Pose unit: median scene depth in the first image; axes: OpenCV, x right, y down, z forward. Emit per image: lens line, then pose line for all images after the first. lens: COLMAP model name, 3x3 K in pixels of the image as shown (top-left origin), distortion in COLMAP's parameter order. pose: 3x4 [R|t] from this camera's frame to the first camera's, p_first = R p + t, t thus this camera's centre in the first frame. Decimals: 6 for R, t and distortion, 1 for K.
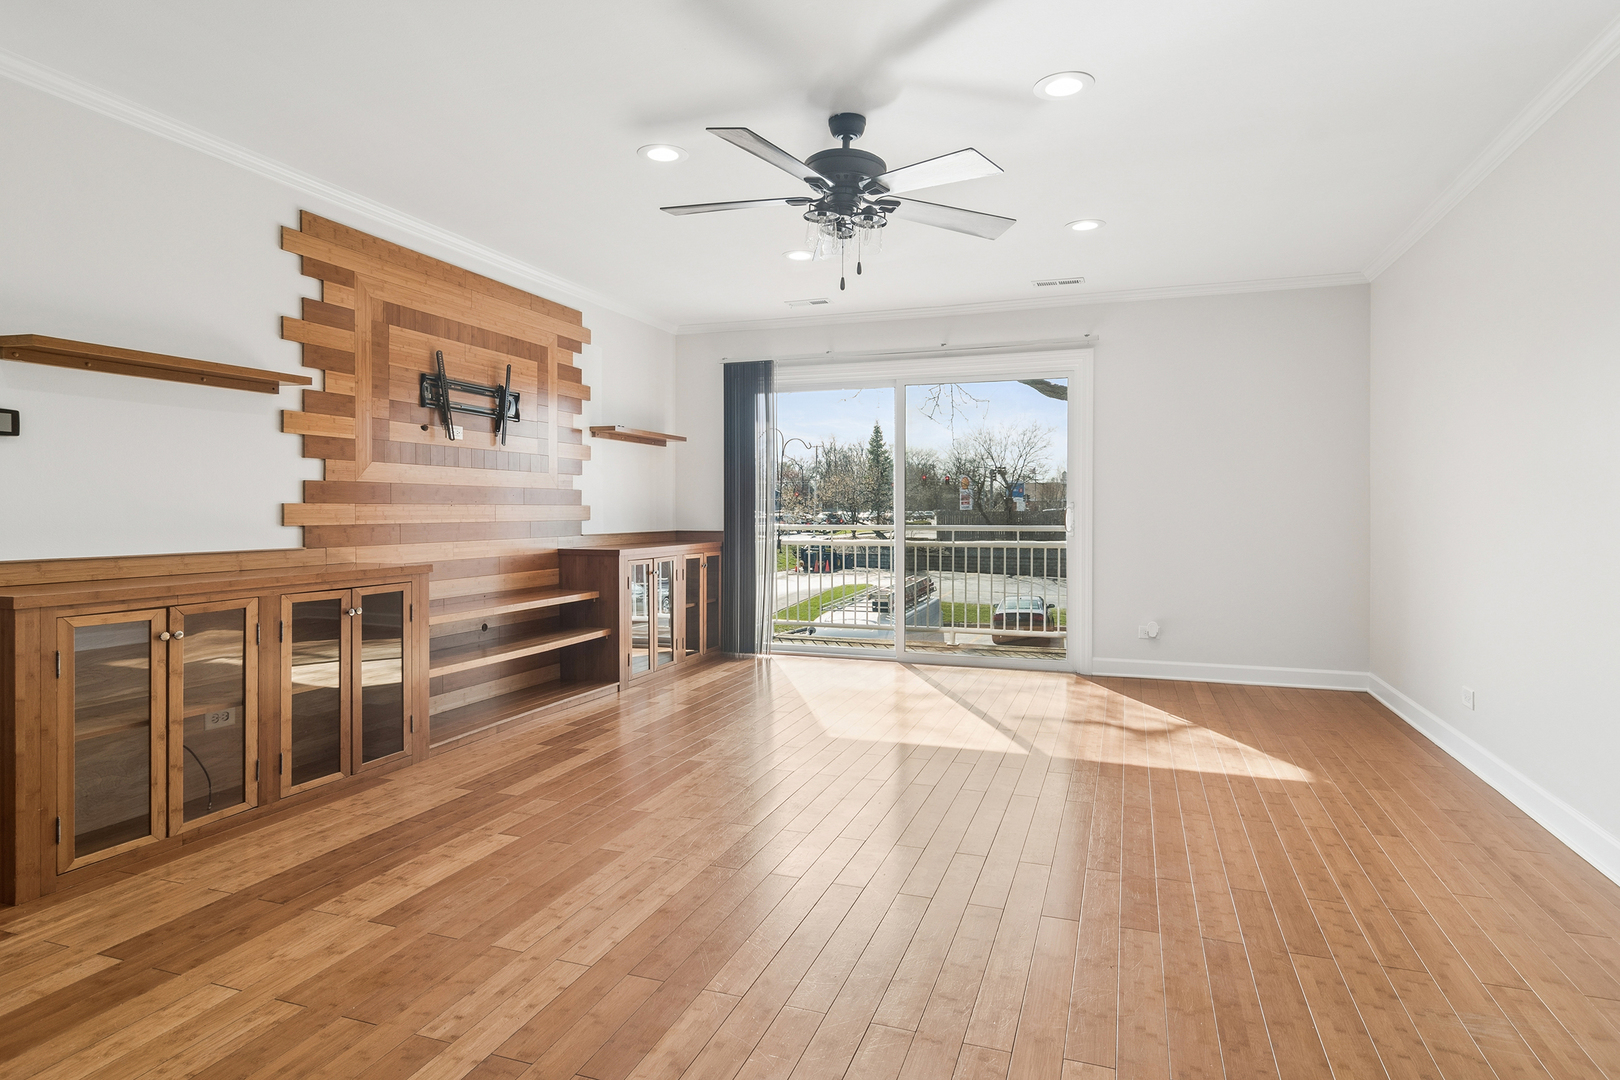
lens RADIAL K [[886.1, 0, 810.3], [0, 886.1, 525.3], [0, 0, 1]] dist [-0.001415, 0.001080]
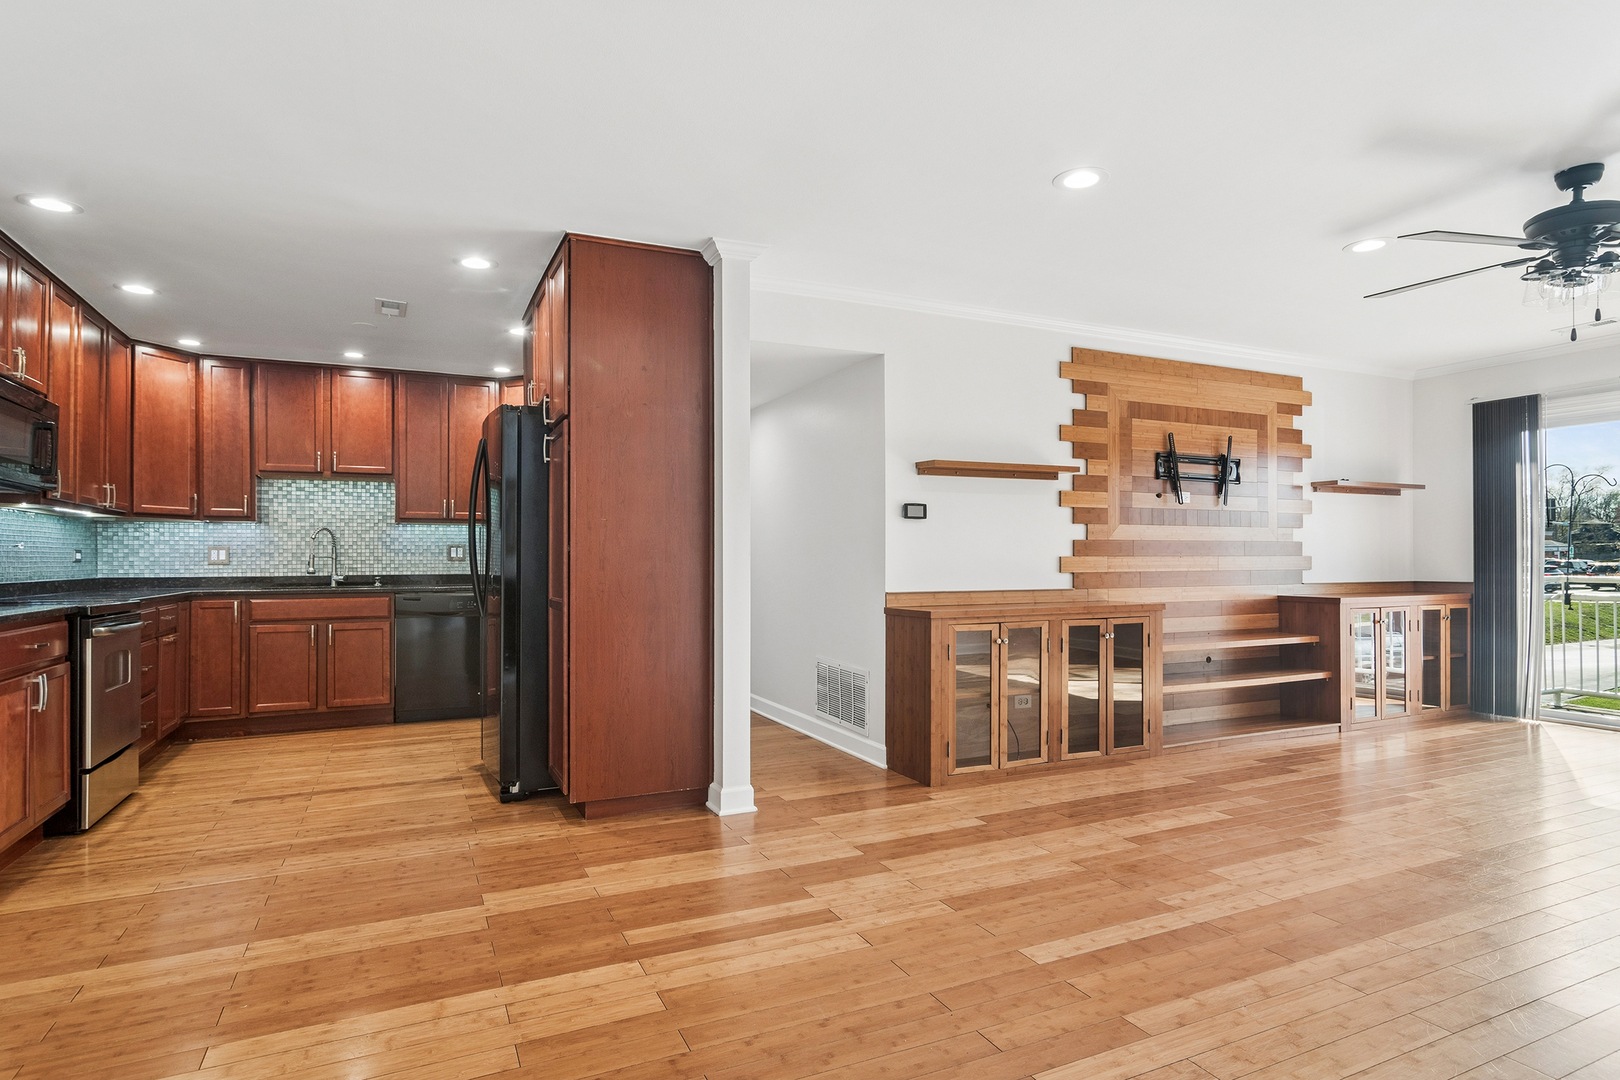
lens RADIAL K [[870.3, 0, 813.2], [0, 870.3, 549.9], [0, 0, 1]] dist [0.002328, 0.000708]
pose [[0.706601, -0.009686, -0.707546, 0.105946], [-0.009679, 0.999680, -0.023352, 0.000948], [0.707546, 0.023349, 0.706282, -0.253006]]
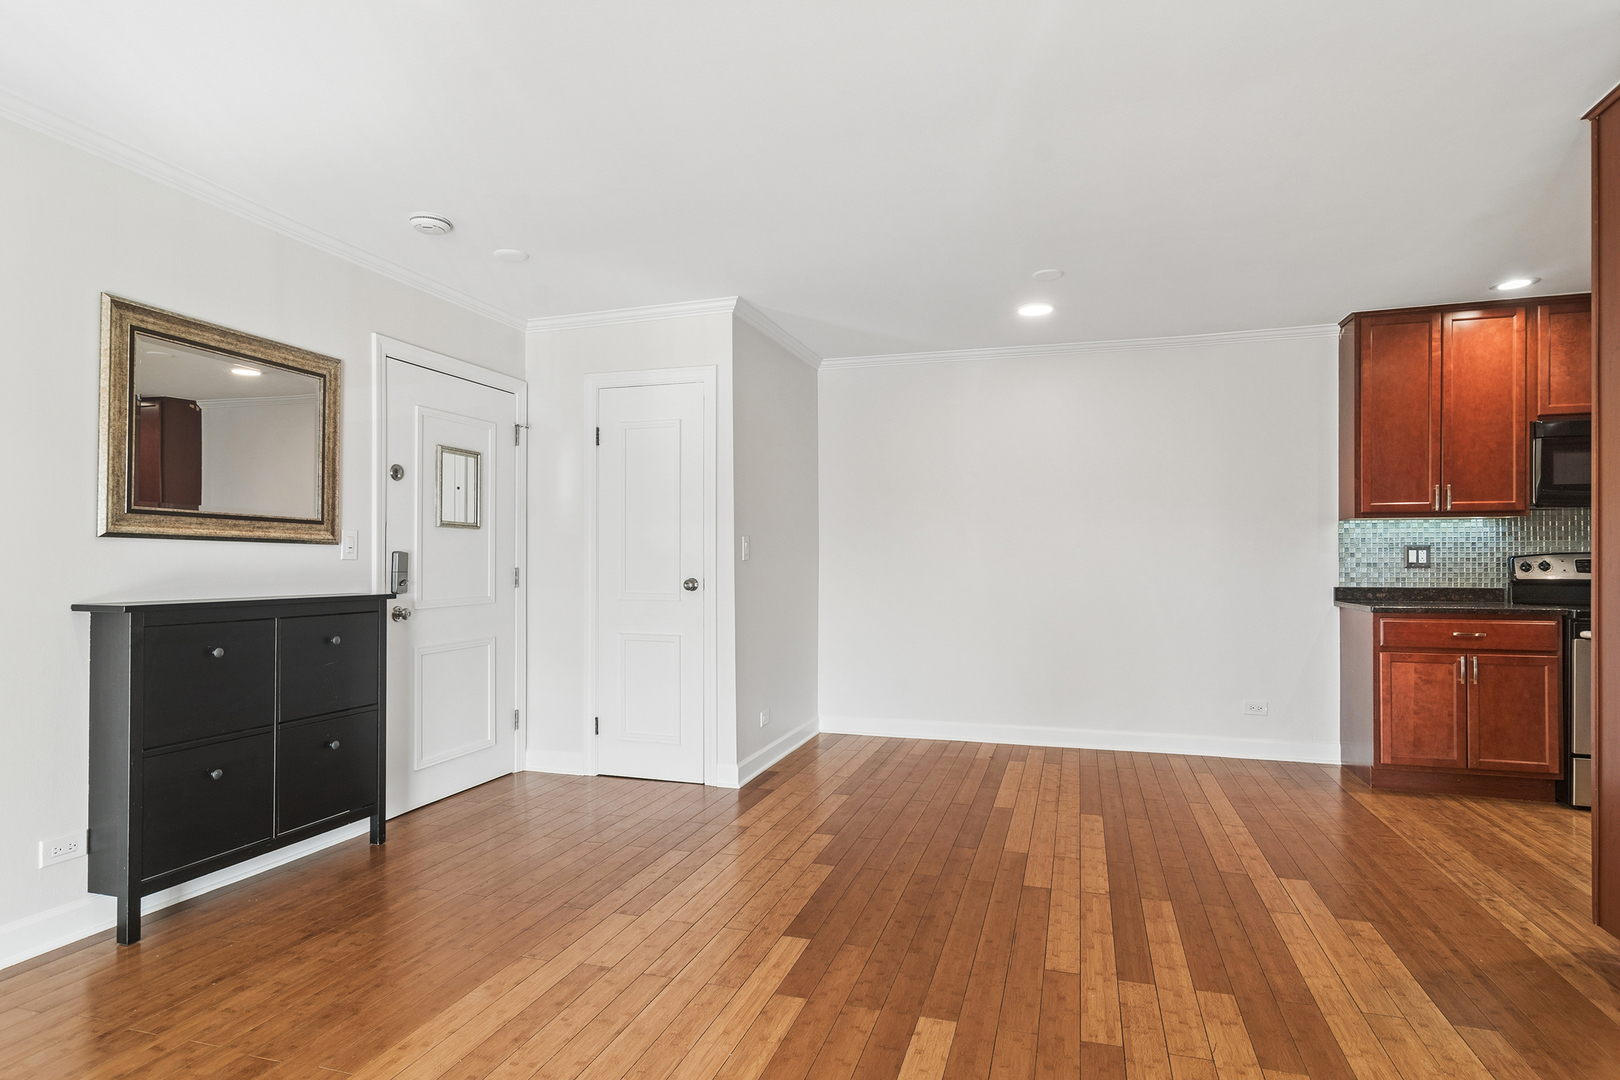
lens RADIAL K [[872.8, 0, 808.8], [0, 872.8, 559.0], [0, 0, 1]] dist [0.000029, -0.000083]
pose [[-0.999087, 0.001269, -0.042702, -0.125305], [0.000575, 0.999868, 0.016263, -0.034651], [0.042717, 0.016224, -0.998955, 0.886759]]
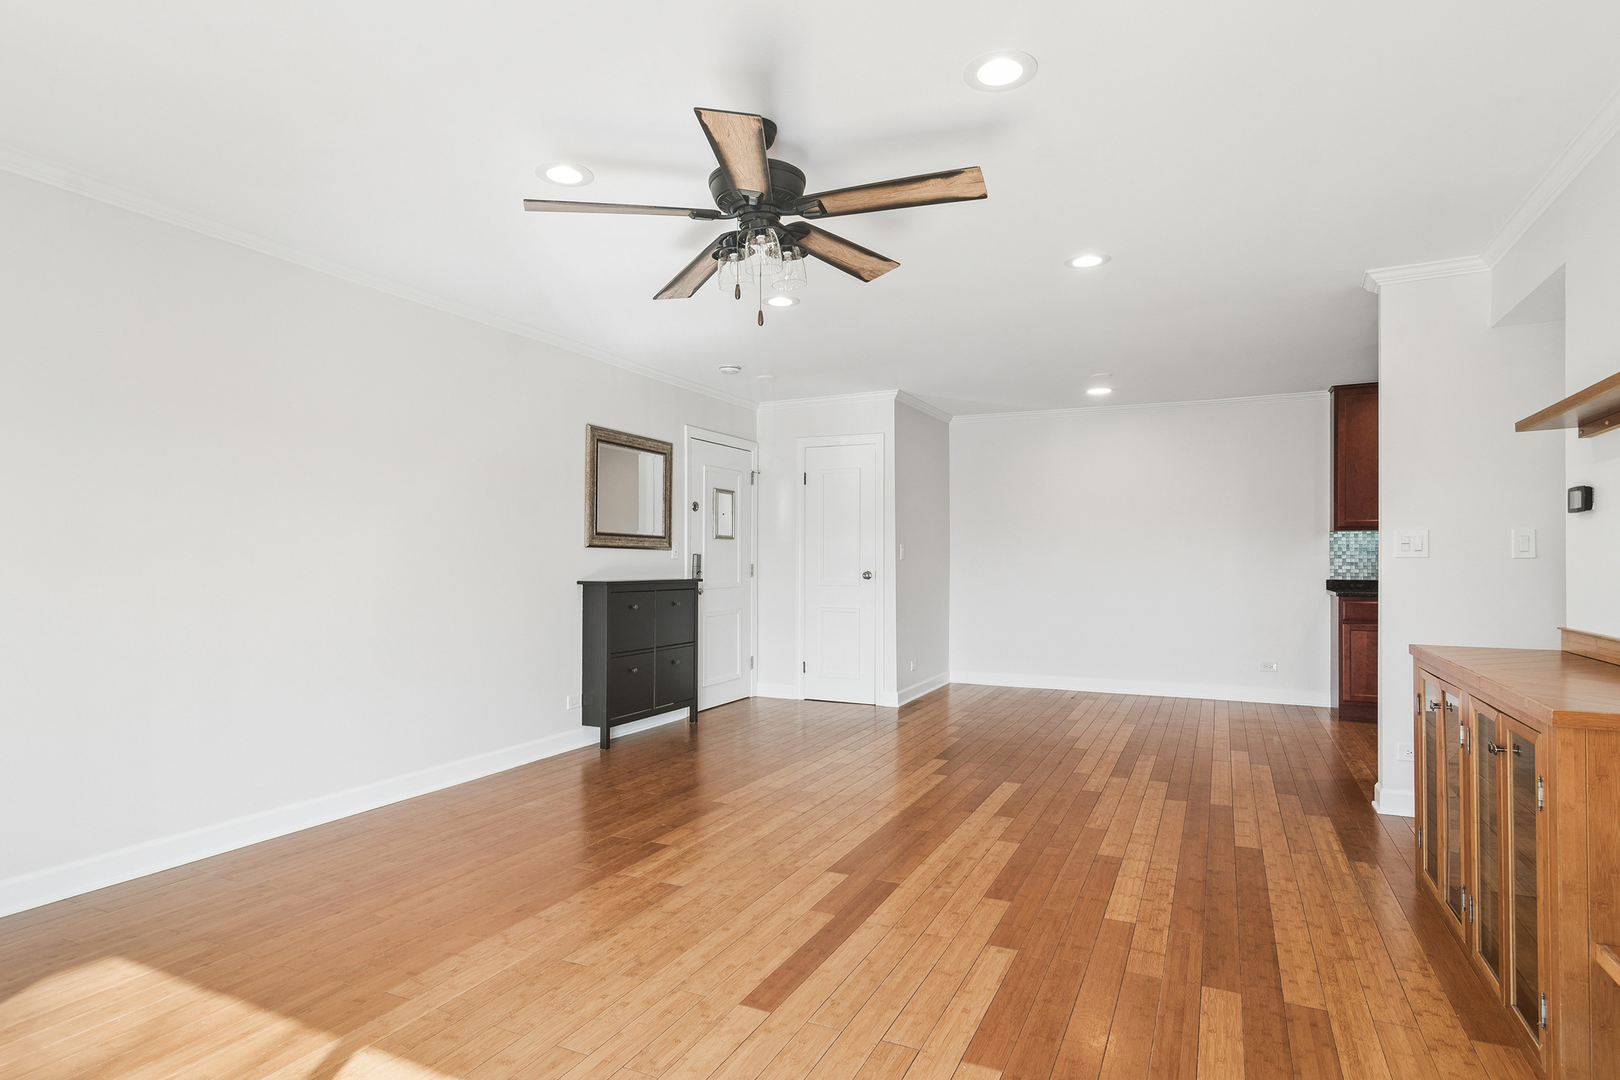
lens RADIAL K [[872.8, 0, 808.8], [0, 872.8, 559.0], [0, 0, 1]] dist [0.000029, -0.000083]
pose [[-0.995069, -0.000806, 0.099184, -0.075988], [0.000874, 0.999857, 0.016902, -0.045889], [-0.099183, 0.016905, -0.994926, 1.528050]]
